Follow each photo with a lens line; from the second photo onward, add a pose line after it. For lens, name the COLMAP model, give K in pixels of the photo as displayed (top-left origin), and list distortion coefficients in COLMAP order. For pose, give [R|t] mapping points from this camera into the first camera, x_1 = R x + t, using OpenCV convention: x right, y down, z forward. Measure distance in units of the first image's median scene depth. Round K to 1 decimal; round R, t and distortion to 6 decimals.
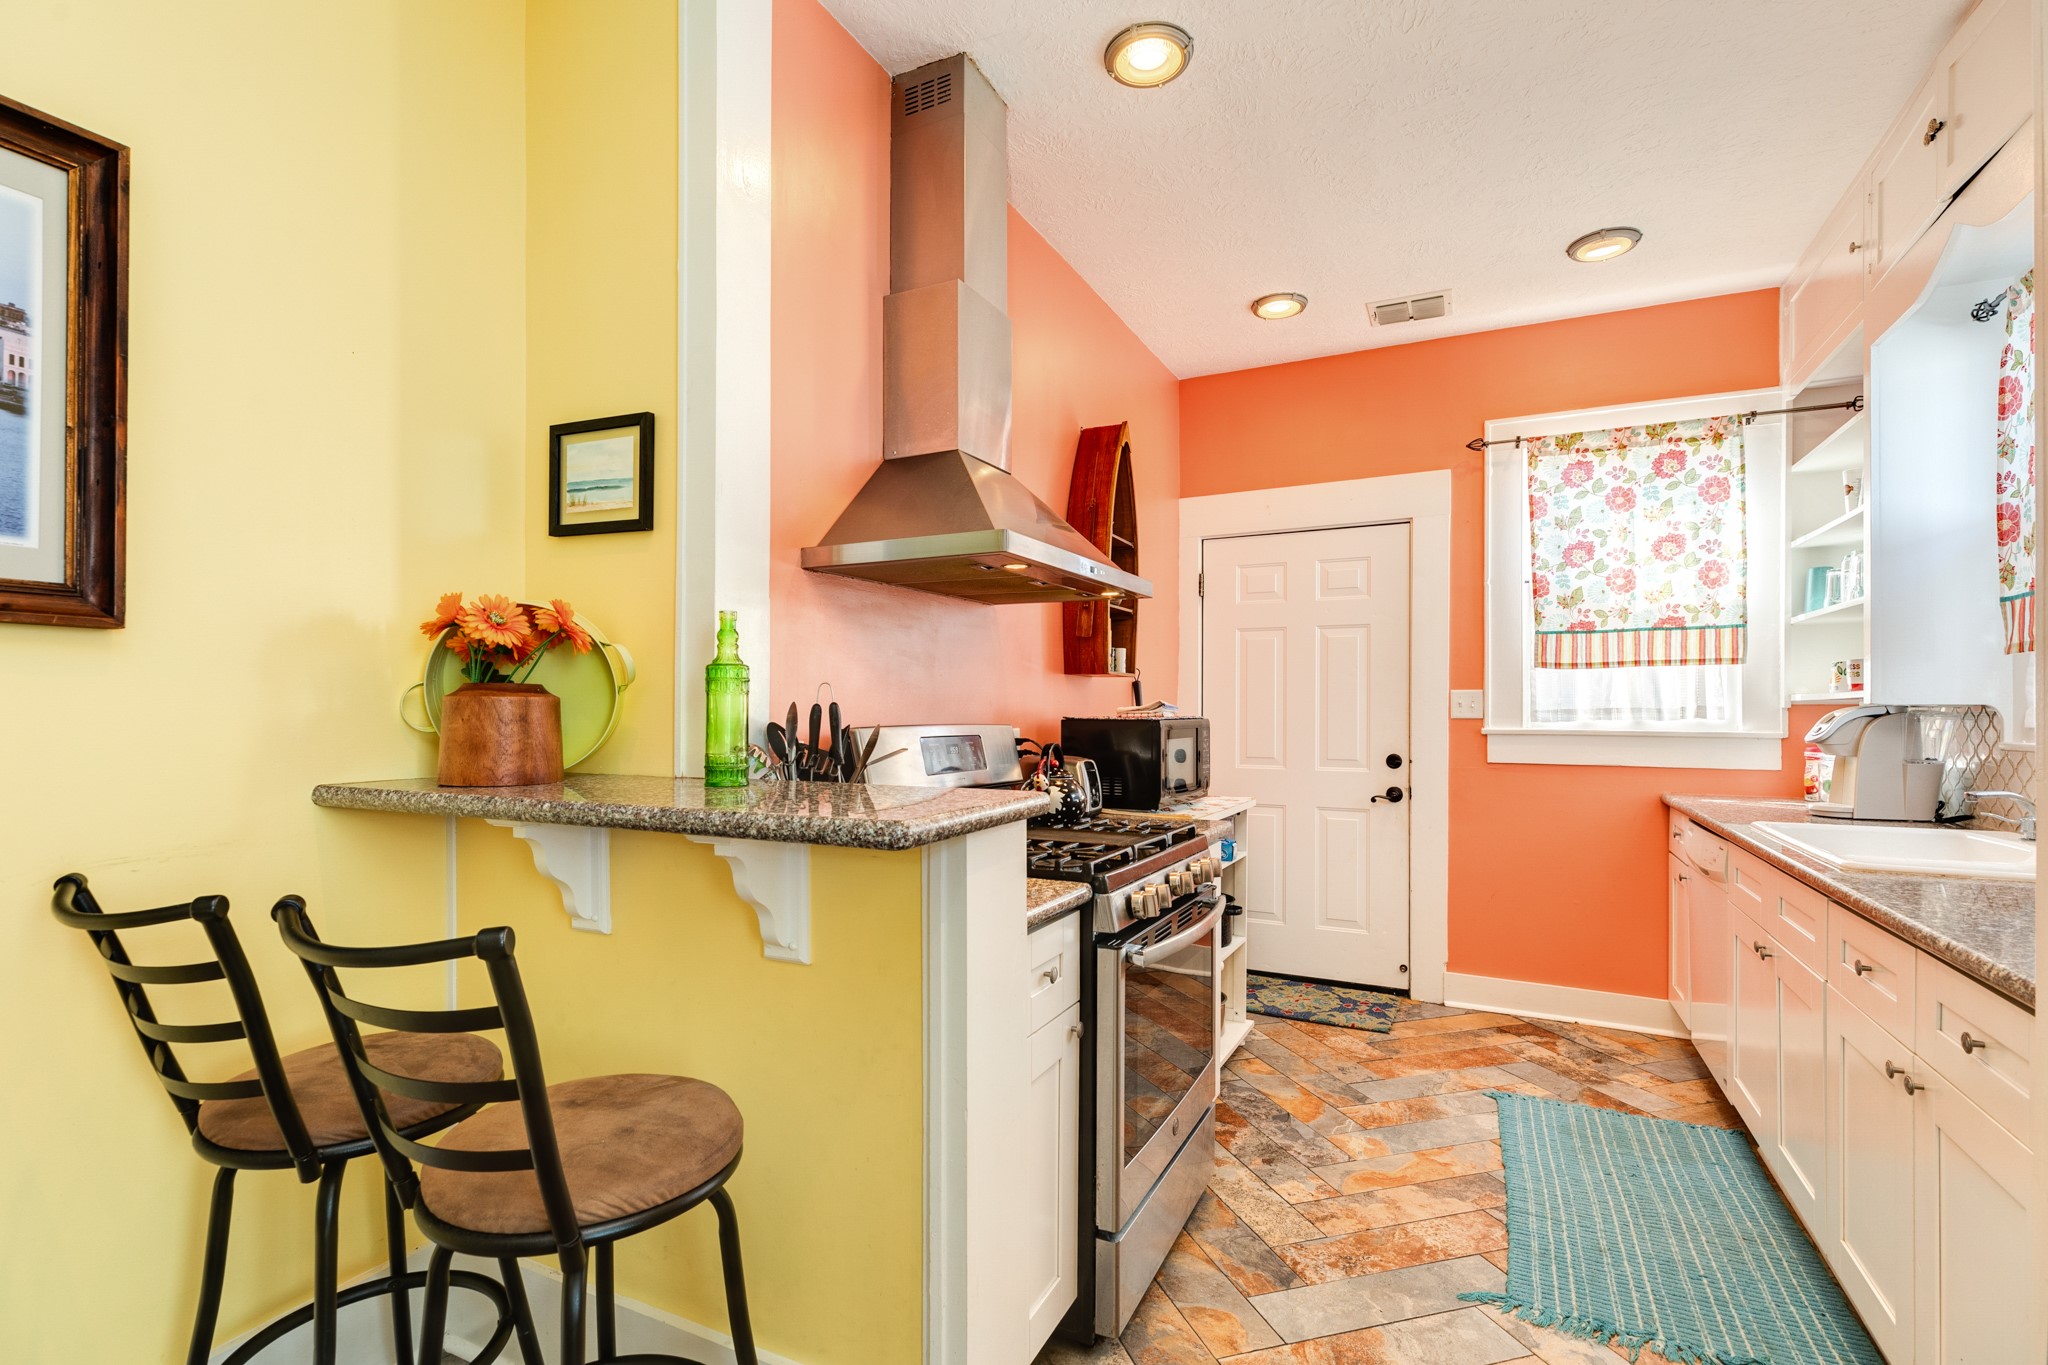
lens RADIAL K [[915.6, 0, 1030.4], [0, 915.6, 702.2], [0, 0, 1]] dist [0.006836, 0.000455]
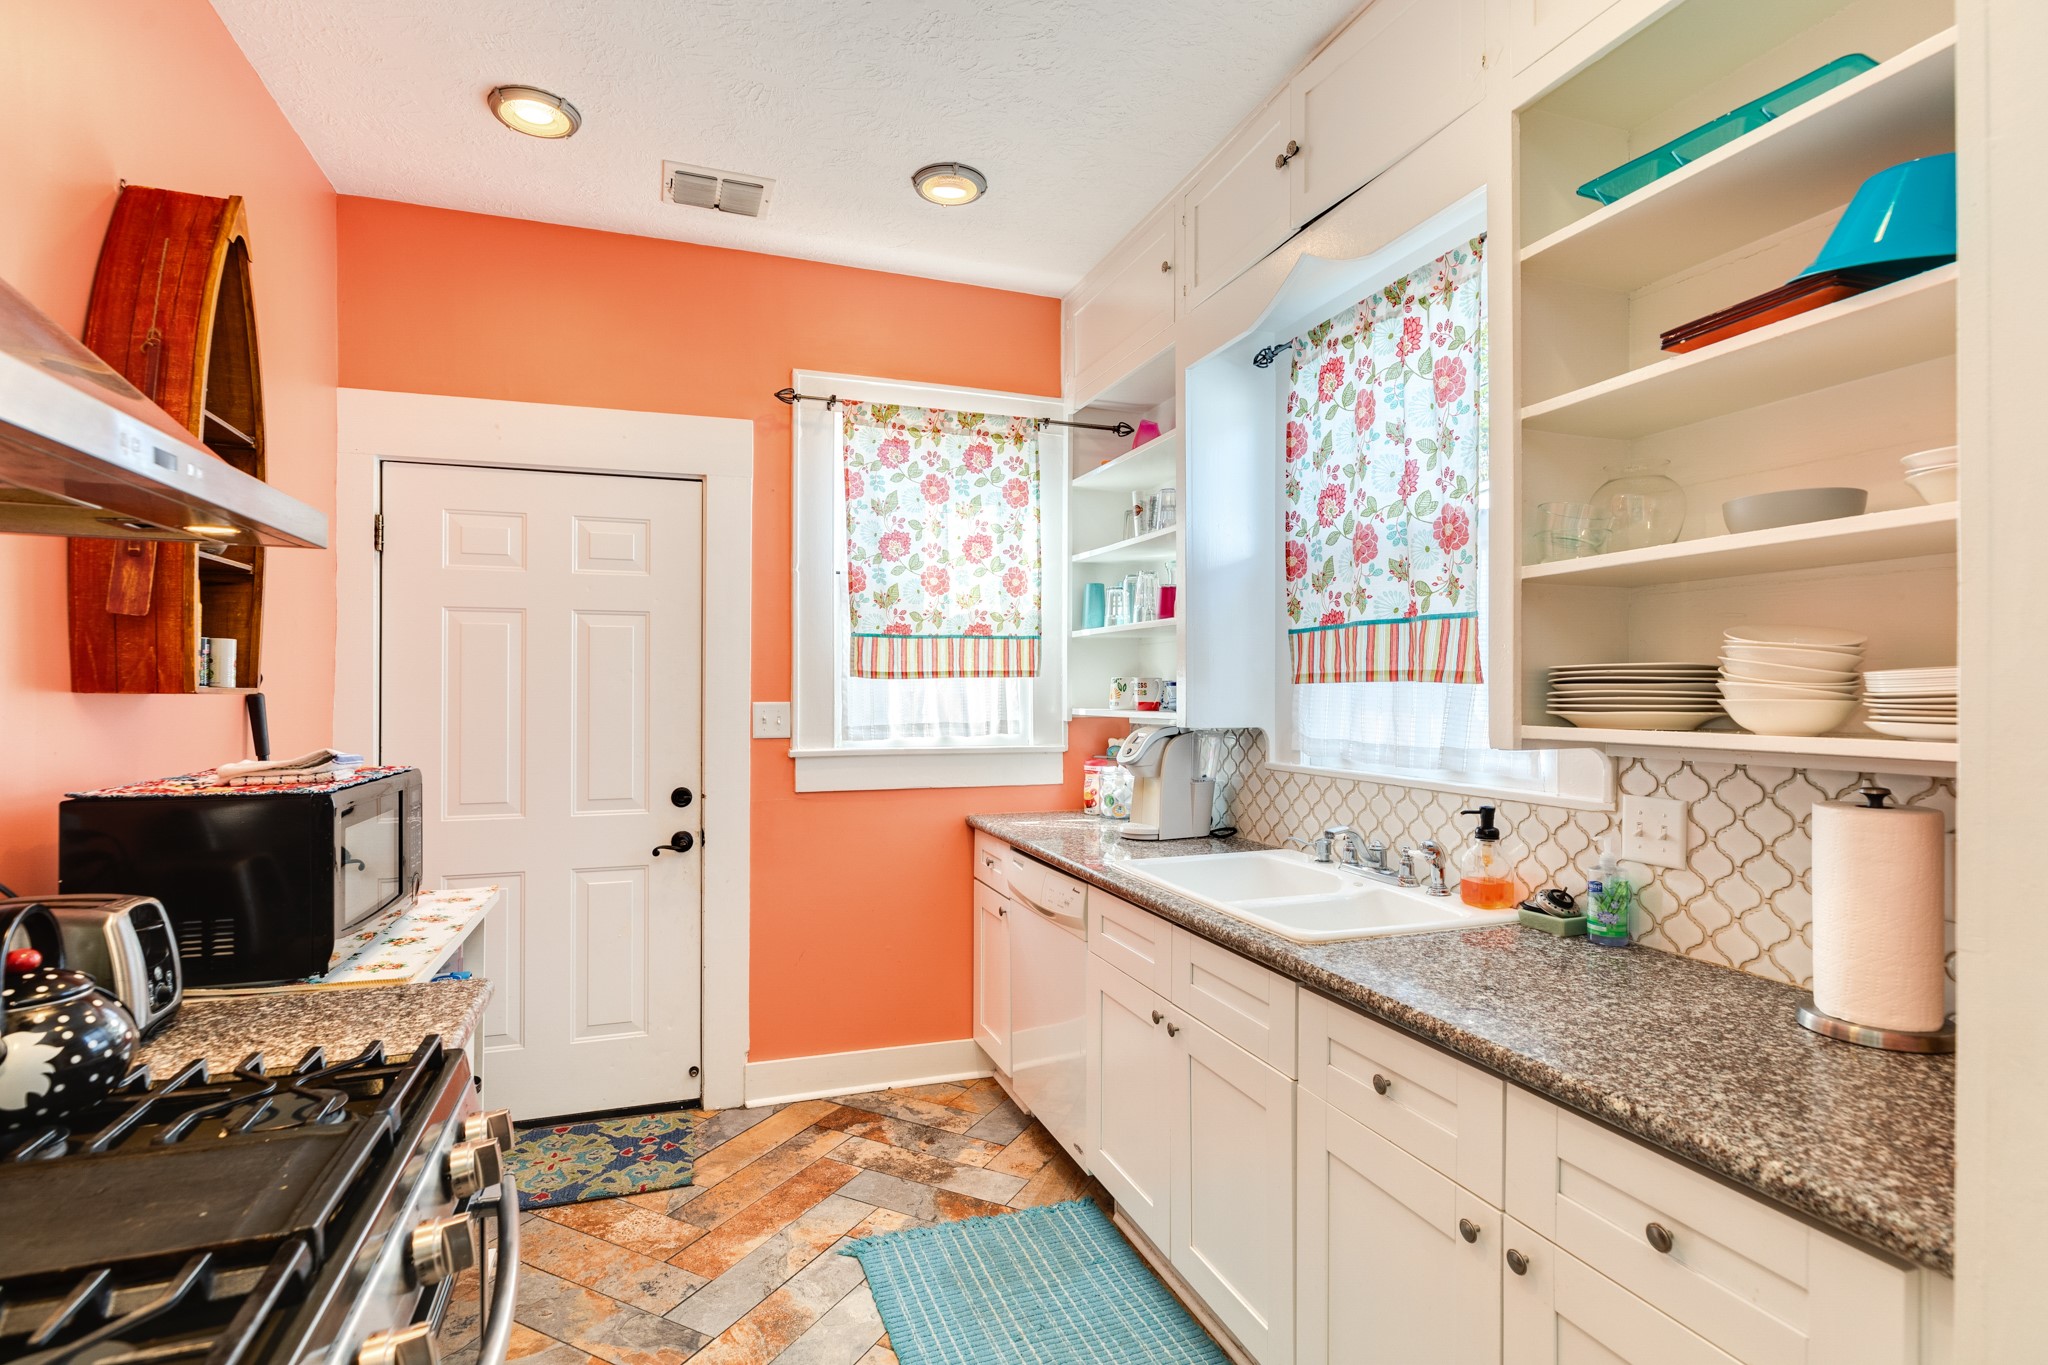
lens RADIAL K [[991.4, 0, 1015.5], [0, 991.4, 687.5], [0, 0, 1]] dist [-0.002690, -0.001471]
pose [[0.703621, 0.000874, 0.710575, 0.016218], [-0.002699, 0.999995, 0.001443, -0.031624], [-0.710570, -0.002933, 0.703620, 0.279160]]
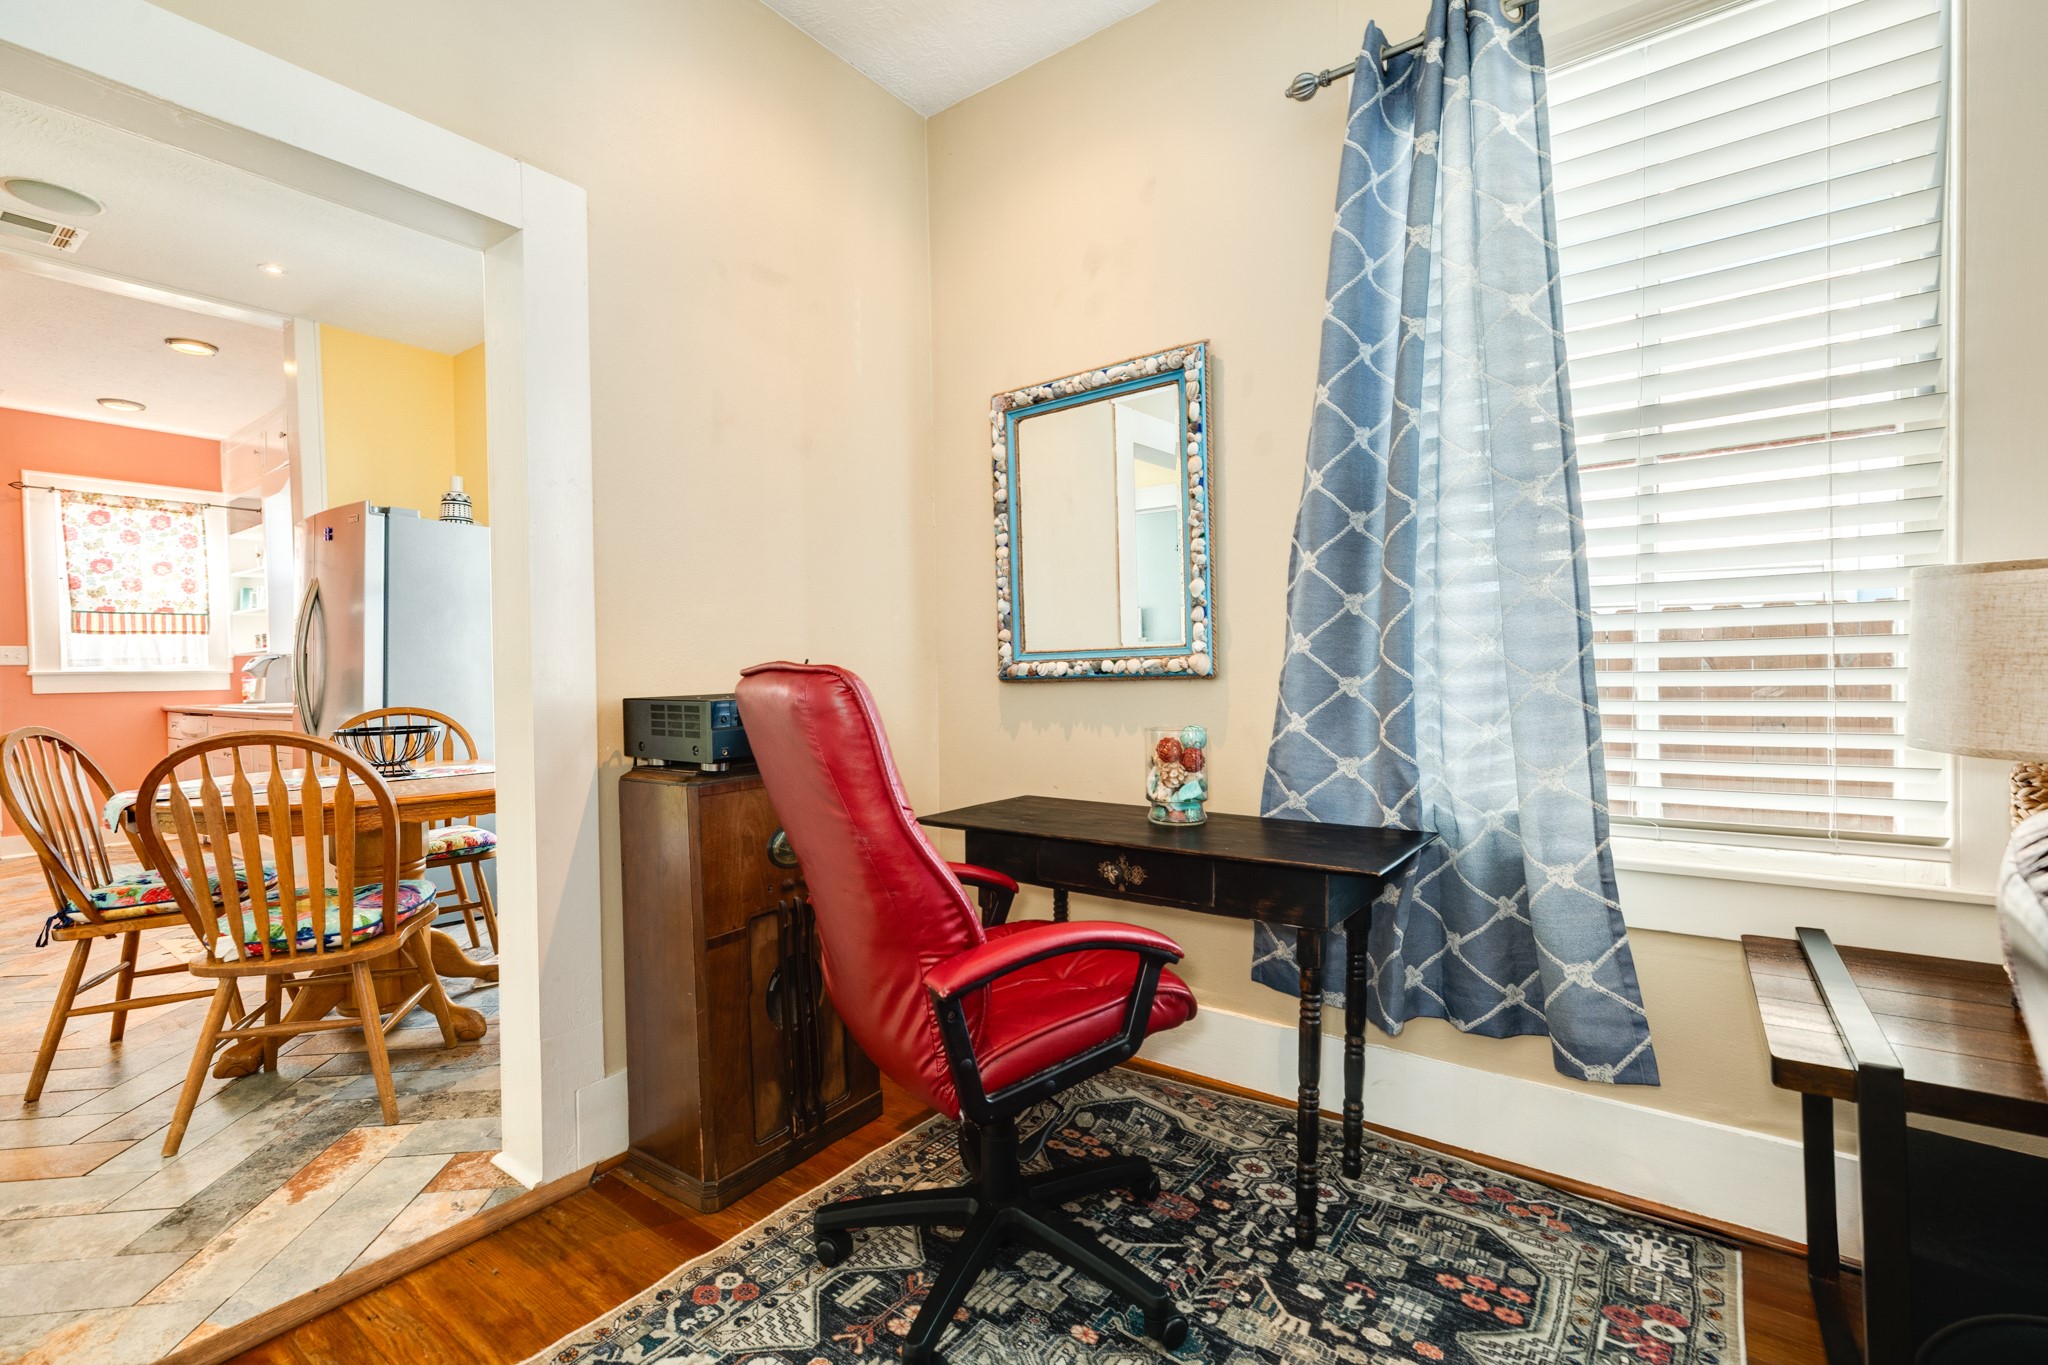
lens RADIAL K [[915.6, 0, 1025.8], [0, 915.6, 680.0], [0, 0, 1]] dist [0.006836, 0.000455]
pose [[0.173721, -0.019504, 0.984602, -0.816575], [0.015940, 0.999729, 0.016992, 0.047752], [-0.984666, 0.012743, 0.173985, -1.006452]]
